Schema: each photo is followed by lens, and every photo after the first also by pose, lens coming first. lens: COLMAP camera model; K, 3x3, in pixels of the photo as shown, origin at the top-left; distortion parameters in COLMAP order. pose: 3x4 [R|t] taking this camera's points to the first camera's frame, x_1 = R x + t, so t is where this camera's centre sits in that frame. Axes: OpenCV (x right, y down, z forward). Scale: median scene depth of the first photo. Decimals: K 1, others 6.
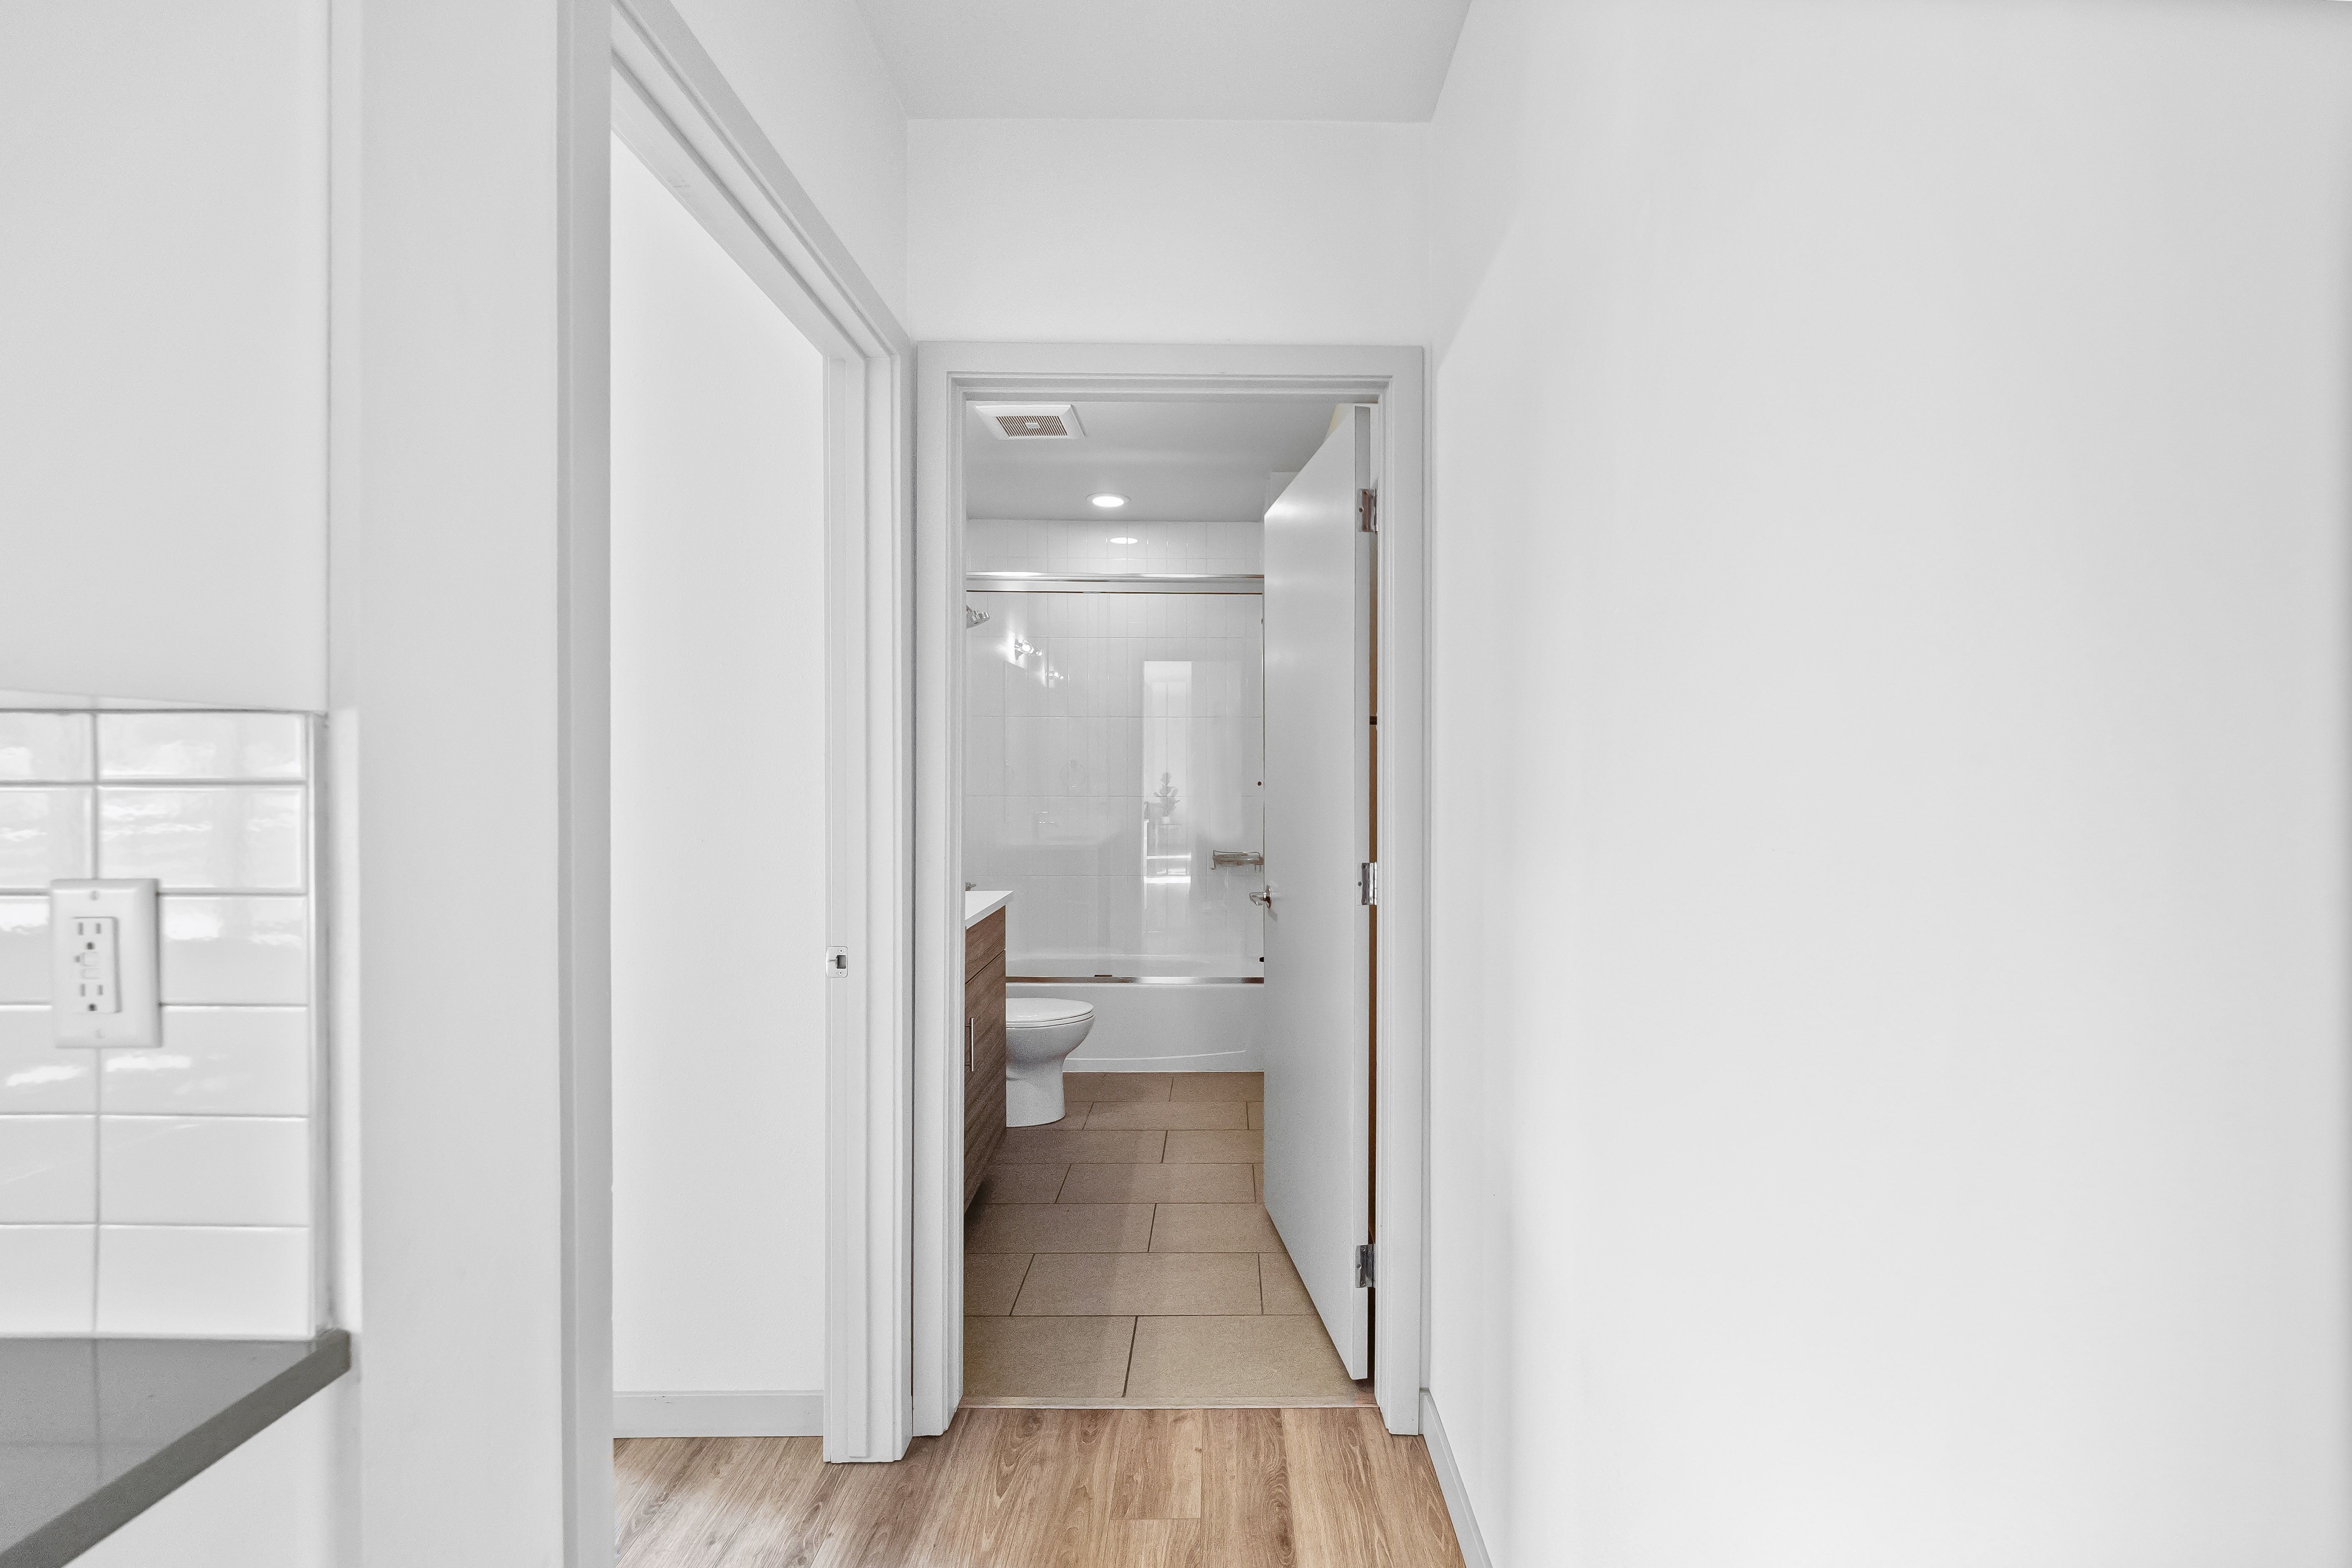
lens RADIAL K [[920.3, 0, 1162.6], [0, 920.3, 773.5], [0, 0, 1]] dist [-0.015934, 0.004413]
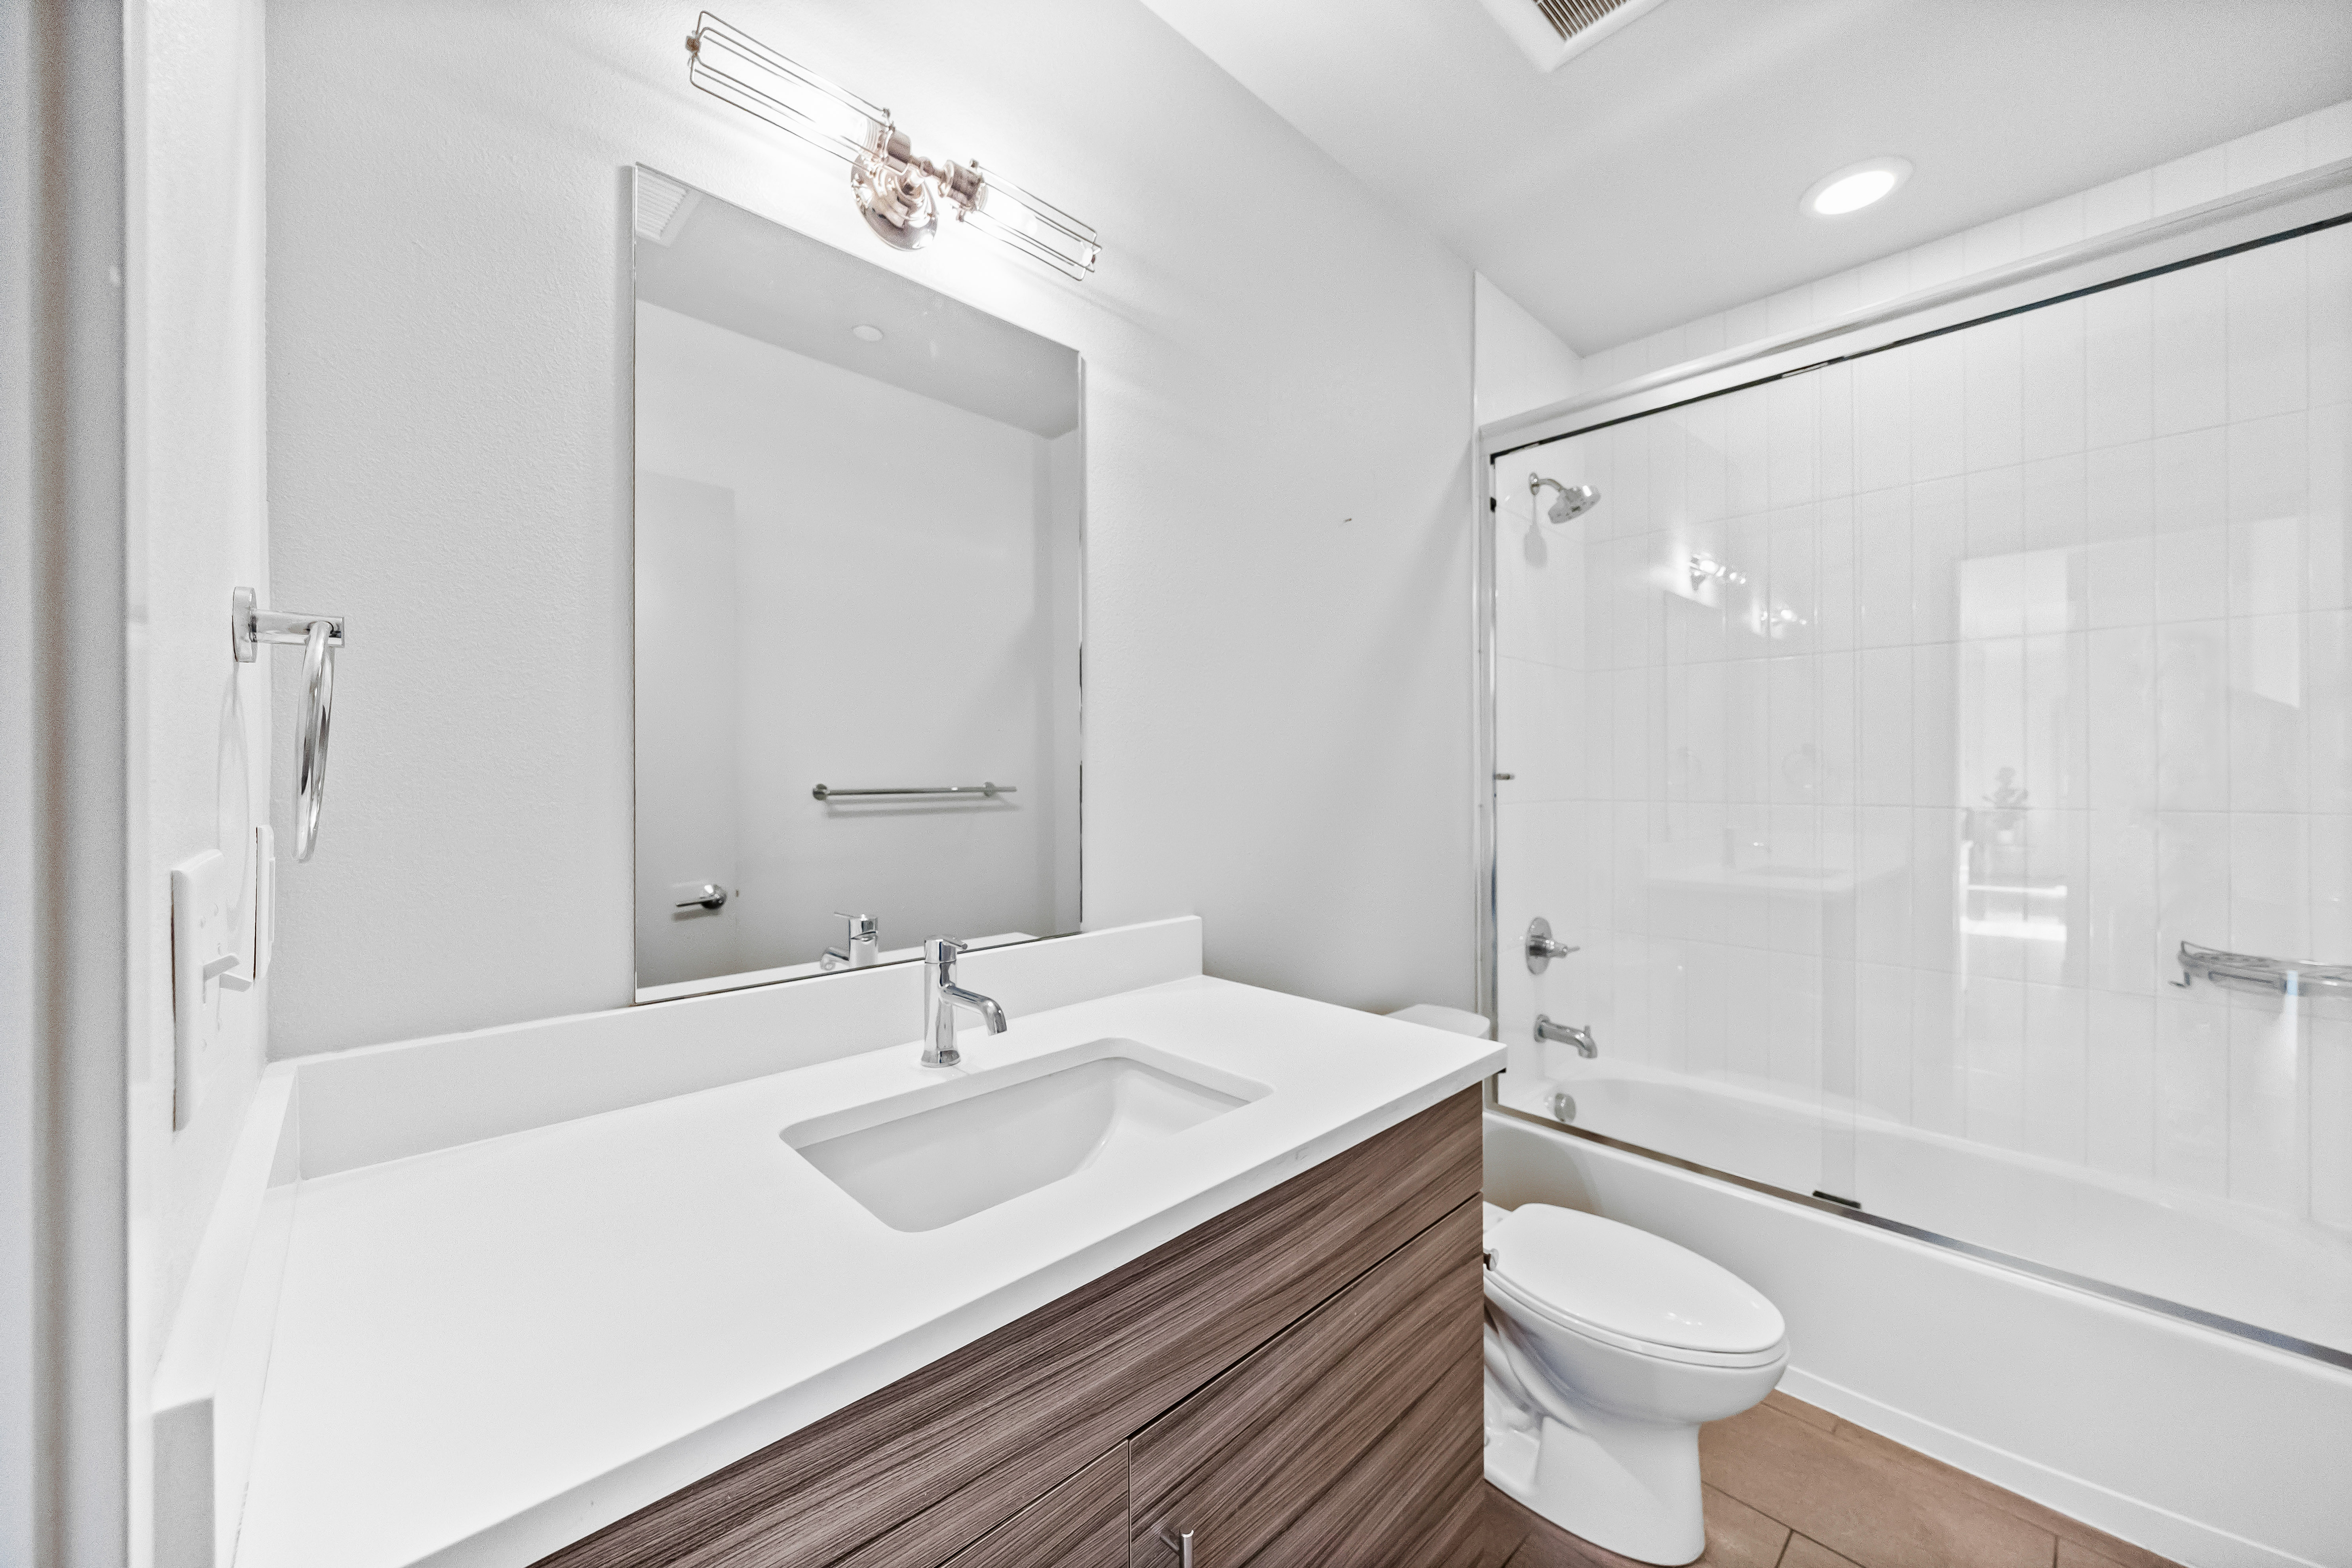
lens RADIAL K [[856.0, 0, 1176.0], [0, 856.0, 784.0], [0, 0, 1]] dist [0.001737, 0.000085]
pose [[0.722609, 0.009882, -0.691187, -0.003575], [0.001334, 0.999876, 0.015690, 0.001436], [0.691256, -0.012260, 0.722506, 0.221782]]
